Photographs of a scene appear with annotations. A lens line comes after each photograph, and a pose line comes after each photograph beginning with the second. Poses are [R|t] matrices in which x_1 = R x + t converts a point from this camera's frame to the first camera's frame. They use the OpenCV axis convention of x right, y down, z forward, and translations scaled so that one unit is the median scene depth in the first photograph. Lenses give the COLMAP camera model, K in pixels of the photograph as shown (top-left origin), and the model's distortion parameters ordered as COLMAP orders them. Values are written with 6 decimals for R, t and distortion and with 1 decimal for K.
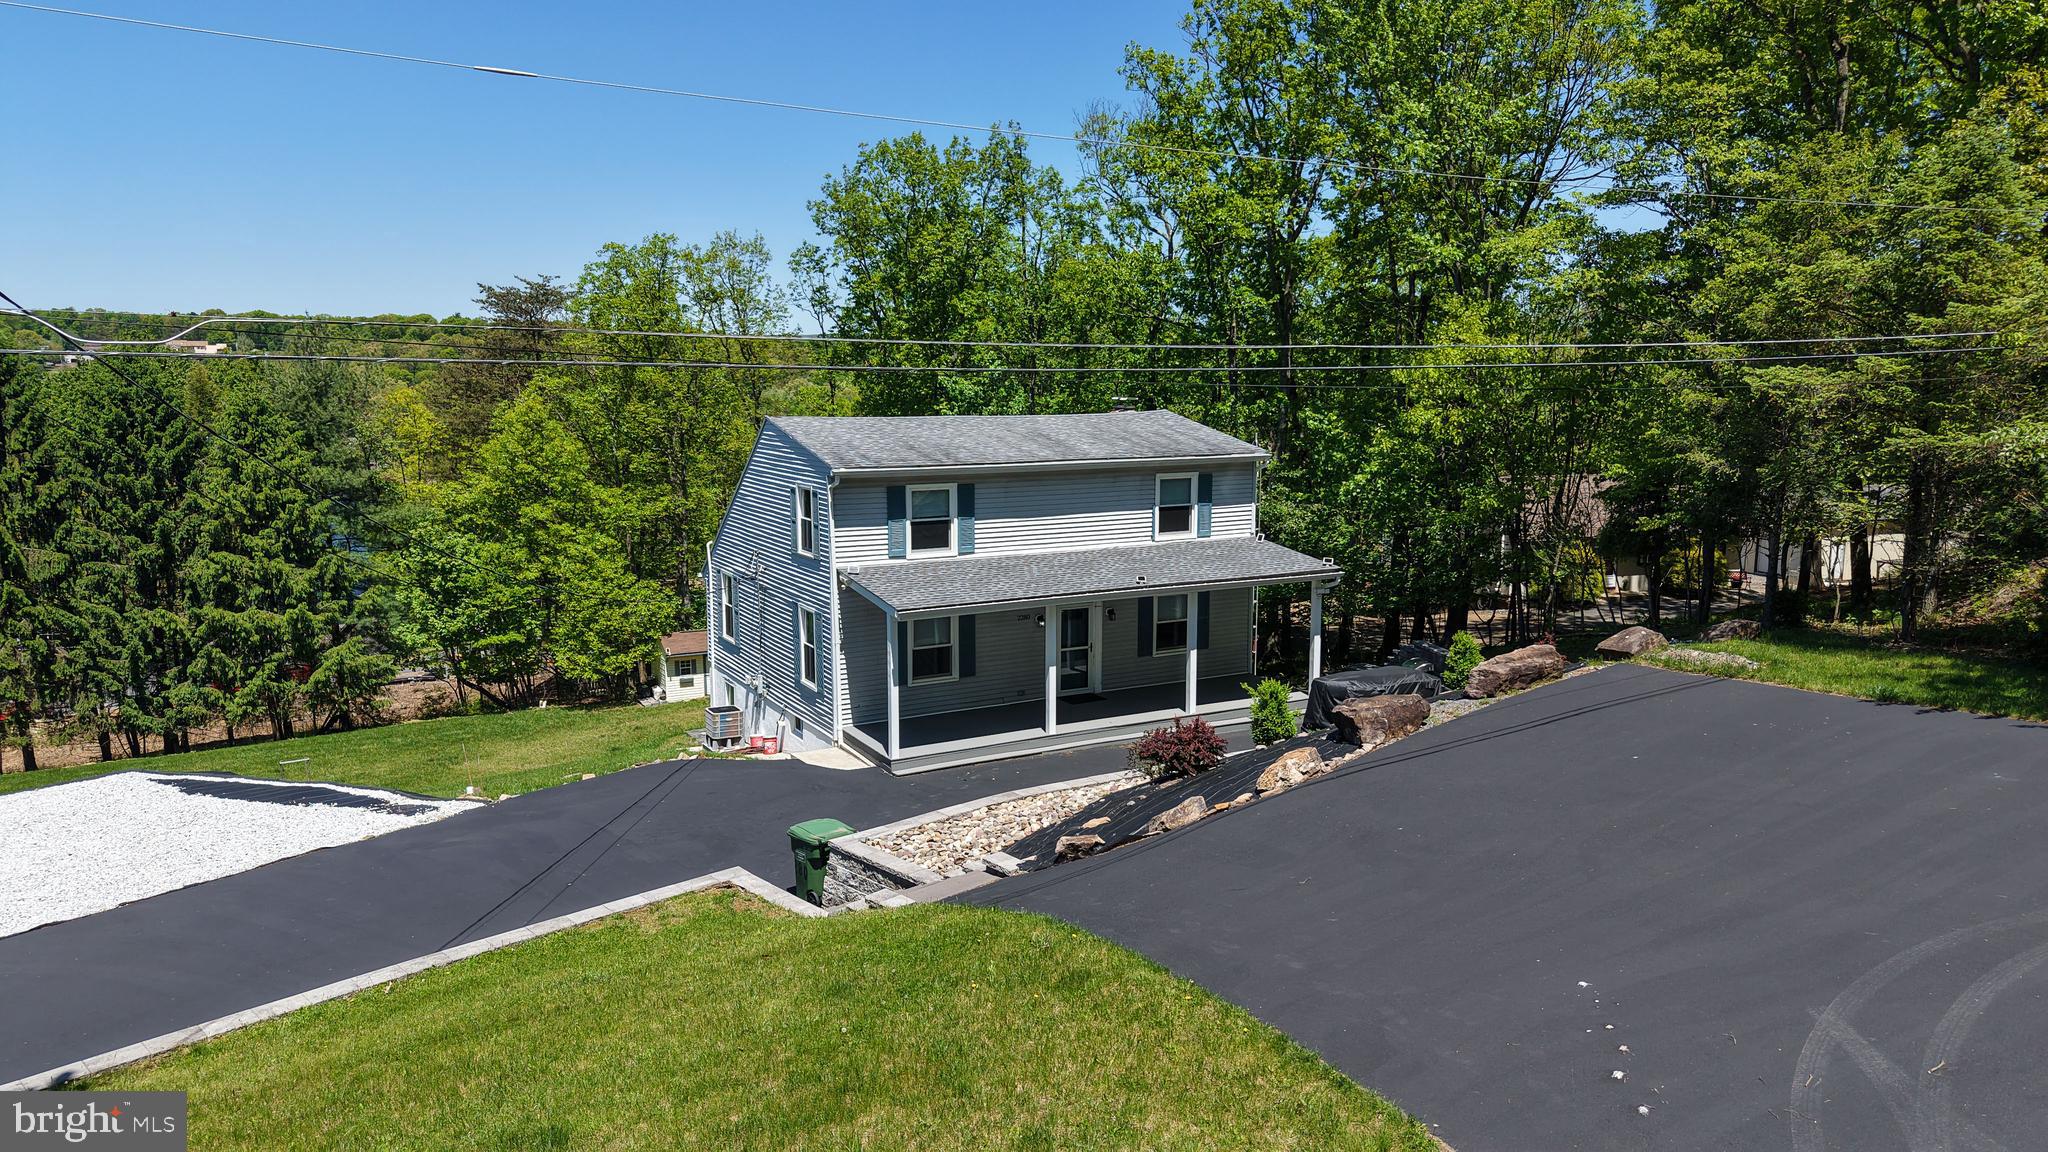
lens RADIAL K [[1368.4, 0, 1031.1], [0, 1368.4, 576.8], [0, 0, 1]] dist [0.024584, -0.028533]
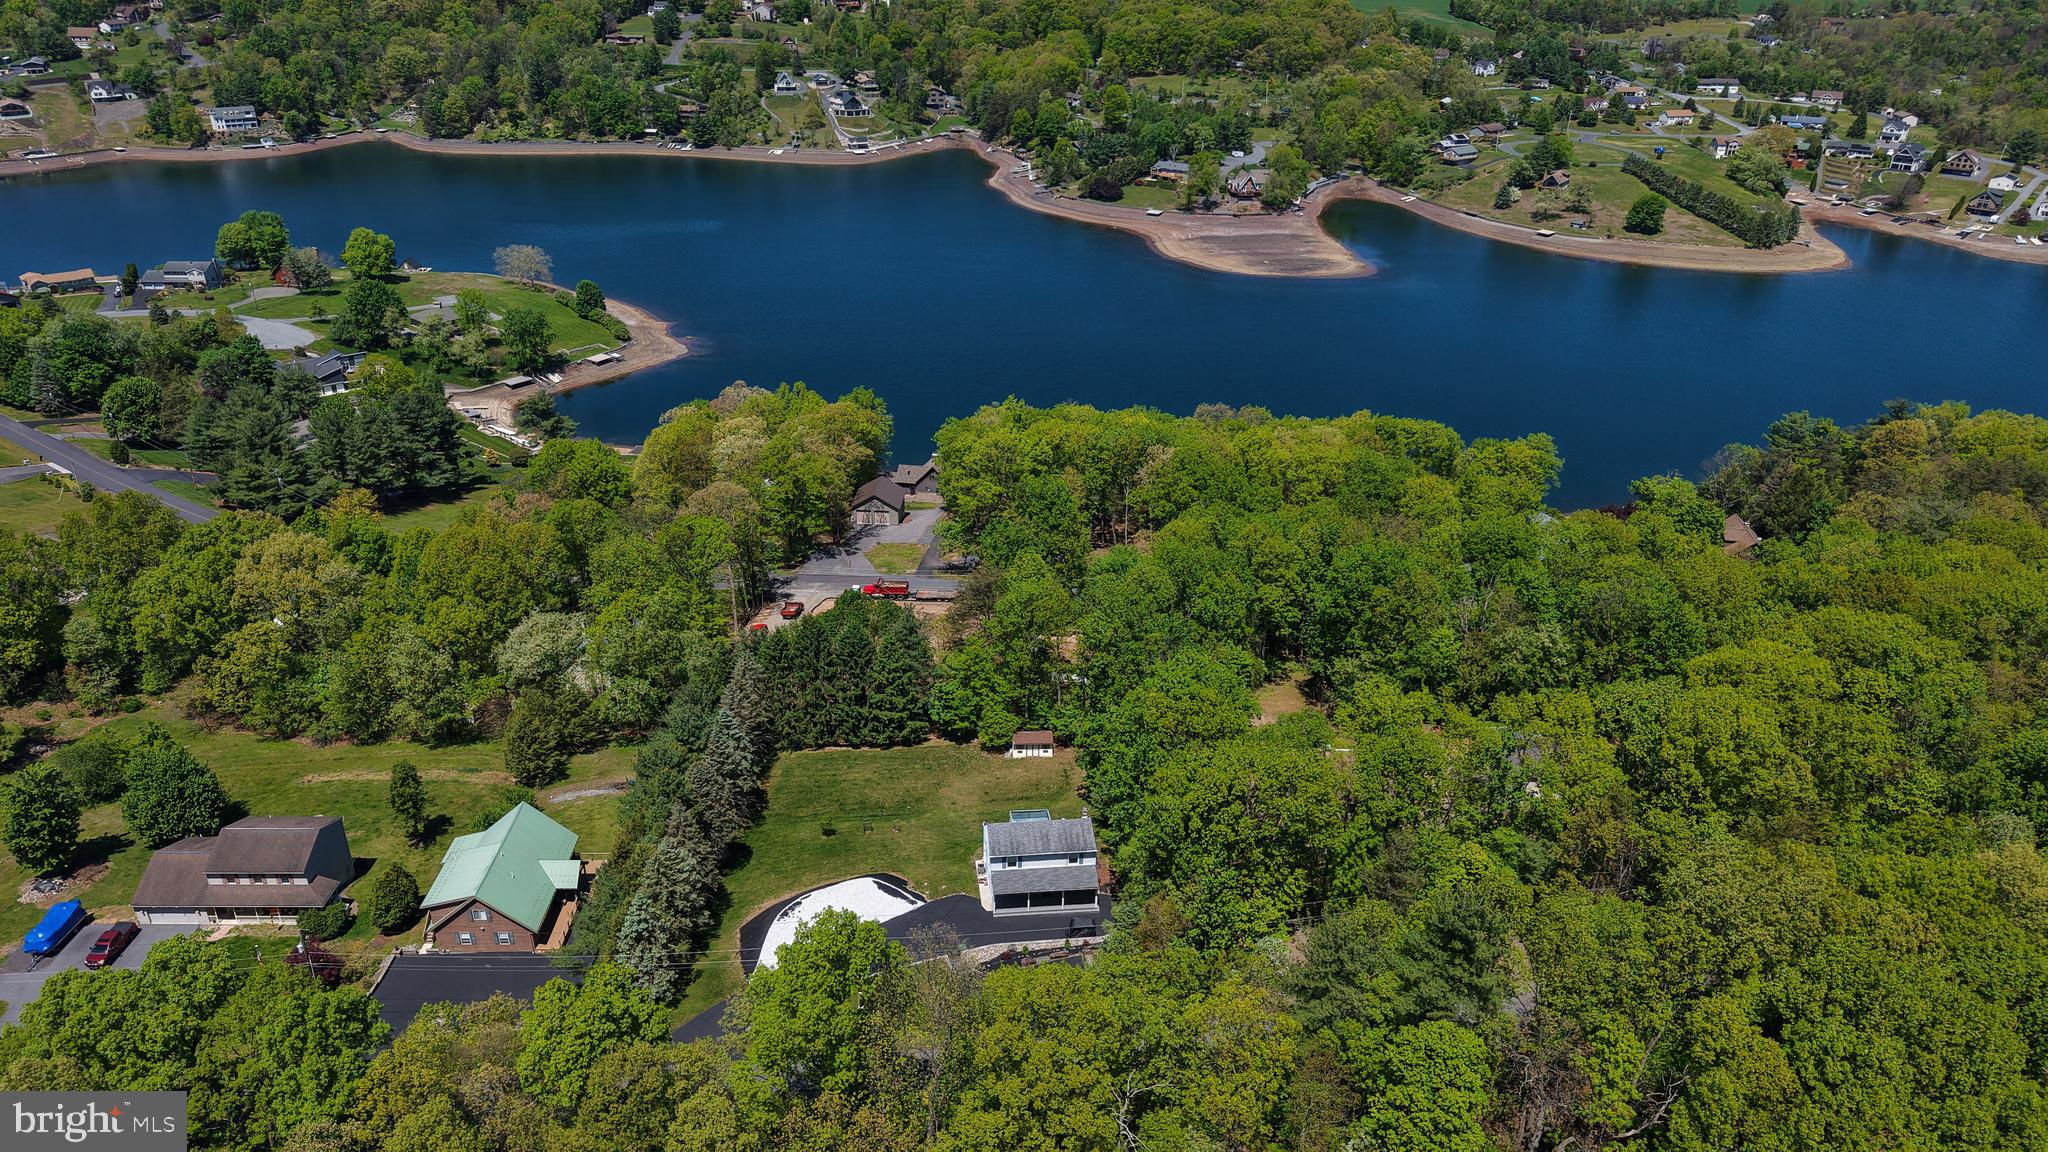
lens RADIAL K [[1368.4, 0, 1030.0], [0, 1368.4, 582.6], [0, 0, 1]] dist [0.024584, -0.028533]
pose [[0.916953, 0.190091, -0.350802, 0.777661], [-0.069515, 0.941880, 0.328679, -1.335816], [0.392892, -0.276998, 0.876874, -1.539017]]
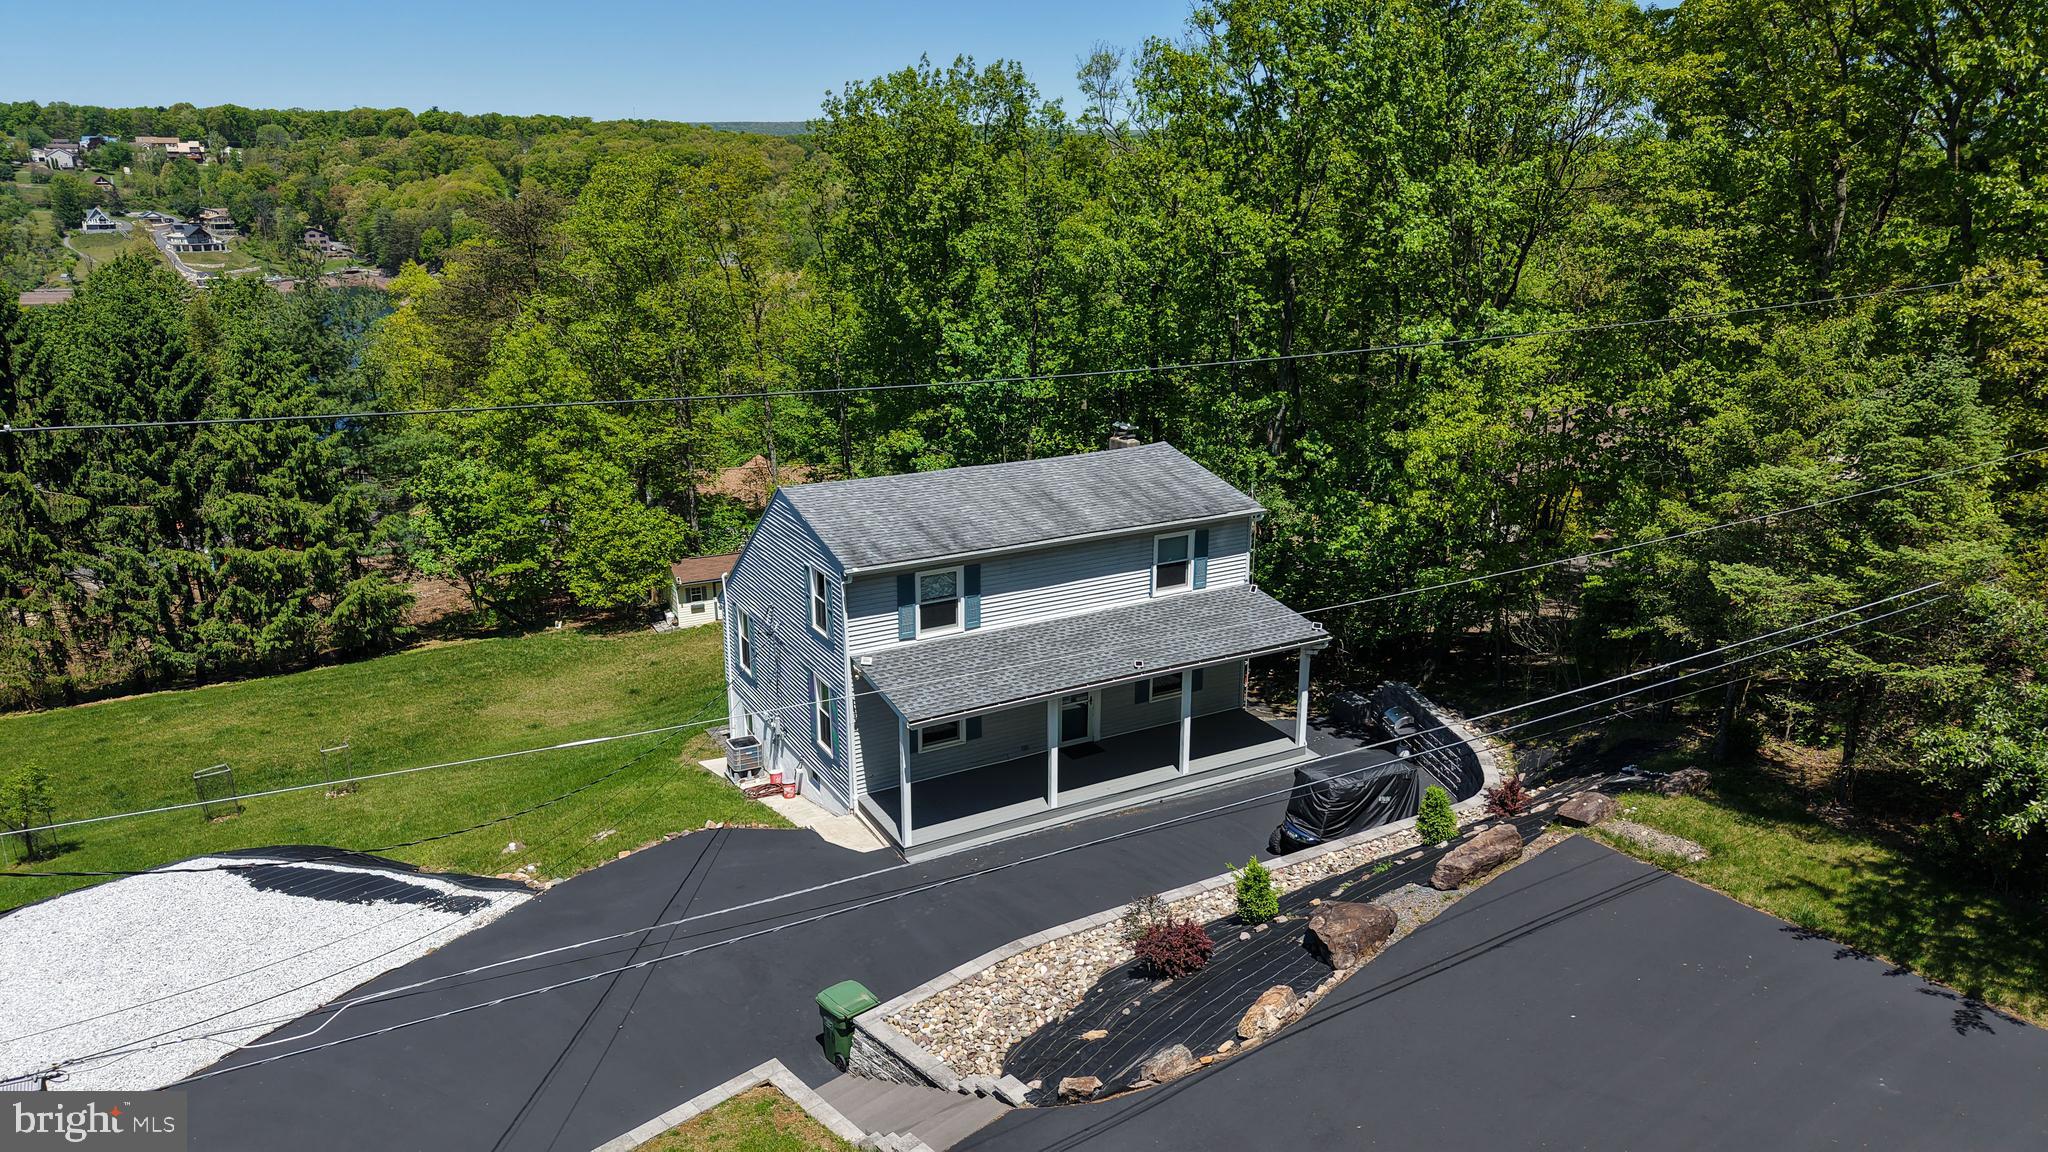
lens RADIAL K [[1368.4, 0, 1030.5], [0, 1368.4, 576.5], [0, 0, 1]] dist [0.024584, -0.028533]
pose [[0.999999, 0.001416, 0.000484, -0.001859], [-0.001471, 0.989451, 0.144861, -0.109730], [-0.000274, -0.144861, 0.989452, -0.017842]]
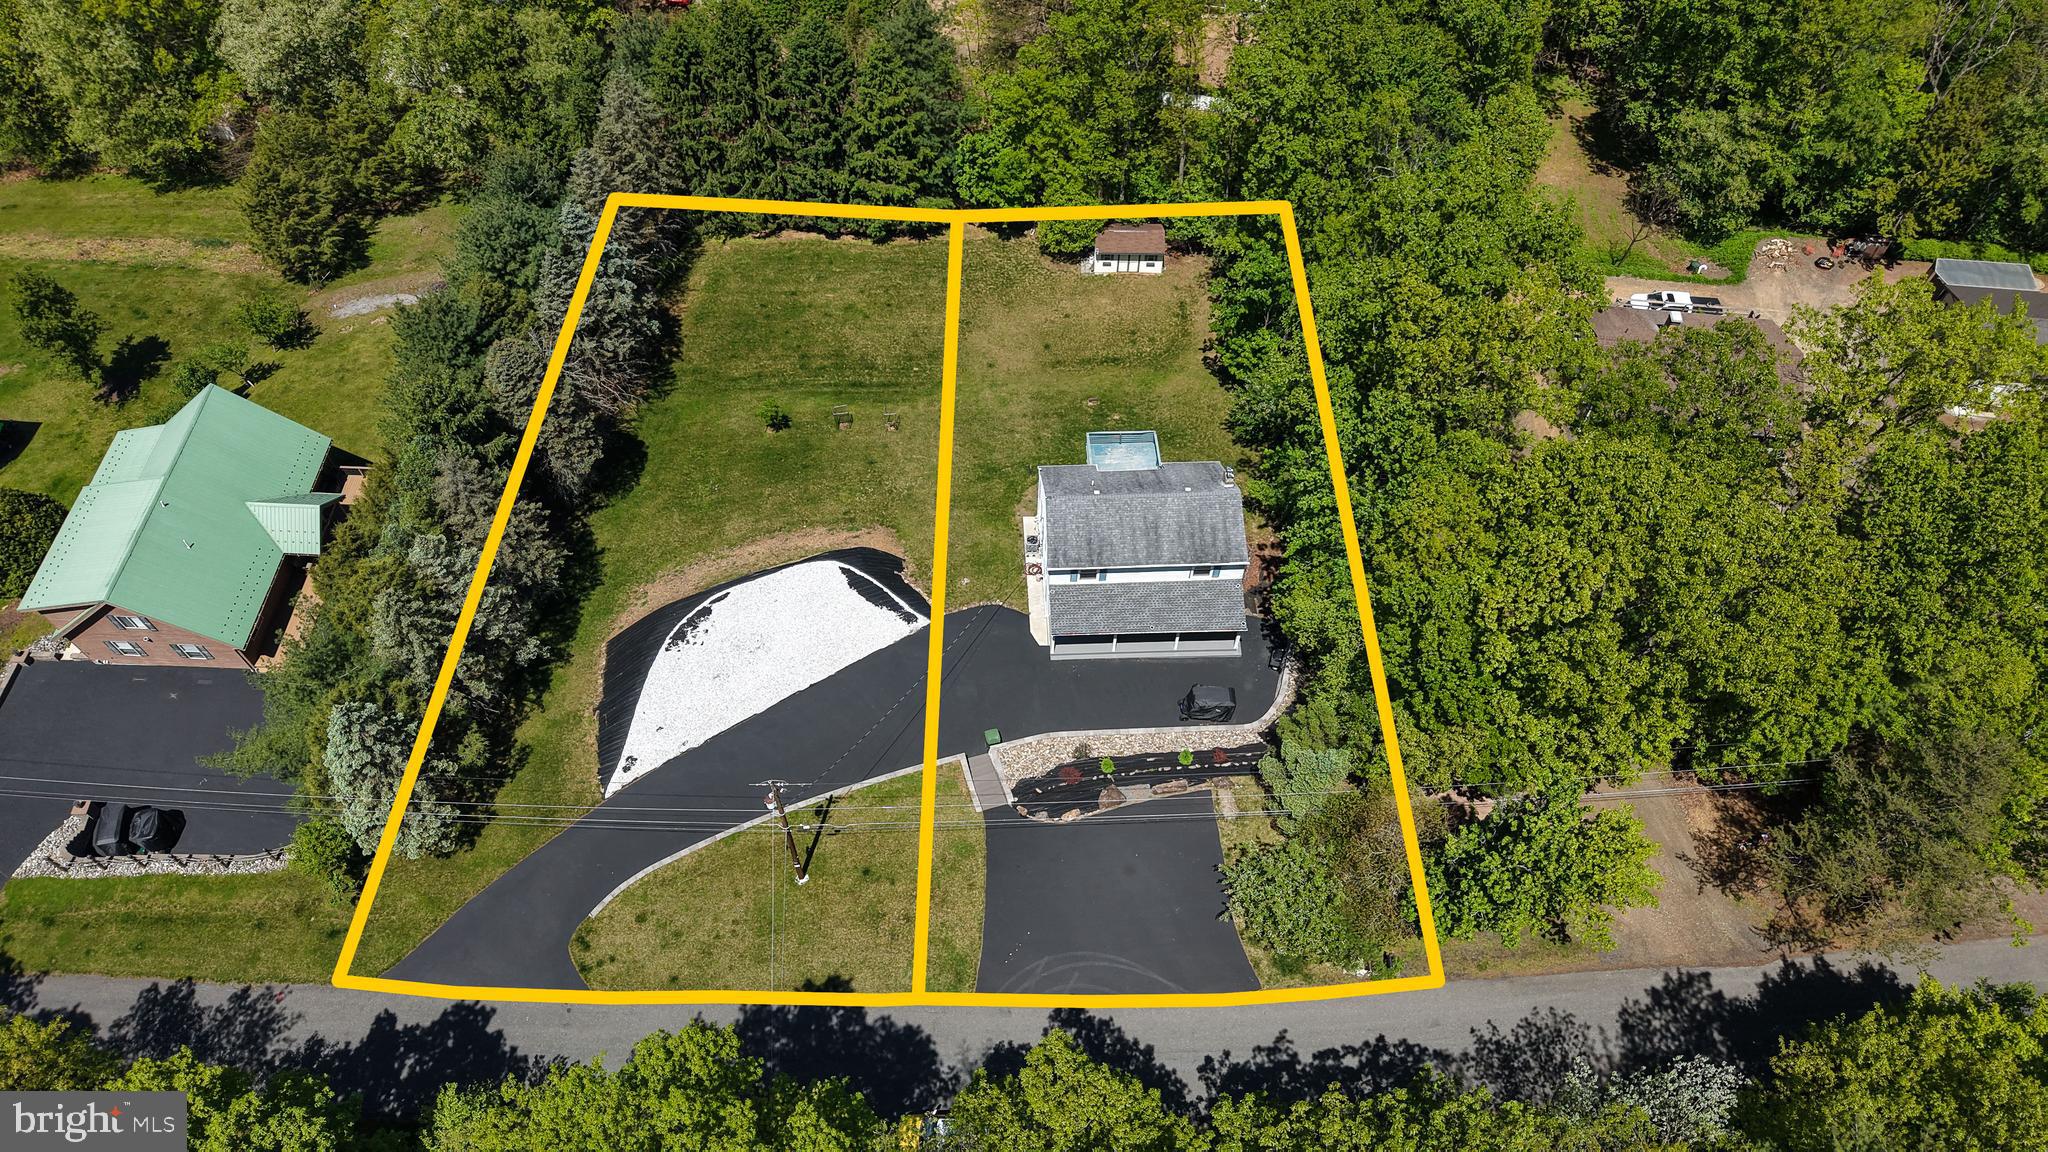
lens RADIAL K [[1368.4, 0, 1022.3], [0, 1368.4, 594.1], [0, 0, 1]] dist [0.024584, -0.028533]
pose [[0.890310, 0.385876, -0.241760, 0.238846], [-0.079111, 0.653929, 0.752408, -1.022496], [0.448430, -0.650751, 0.612727, -0.359223]]
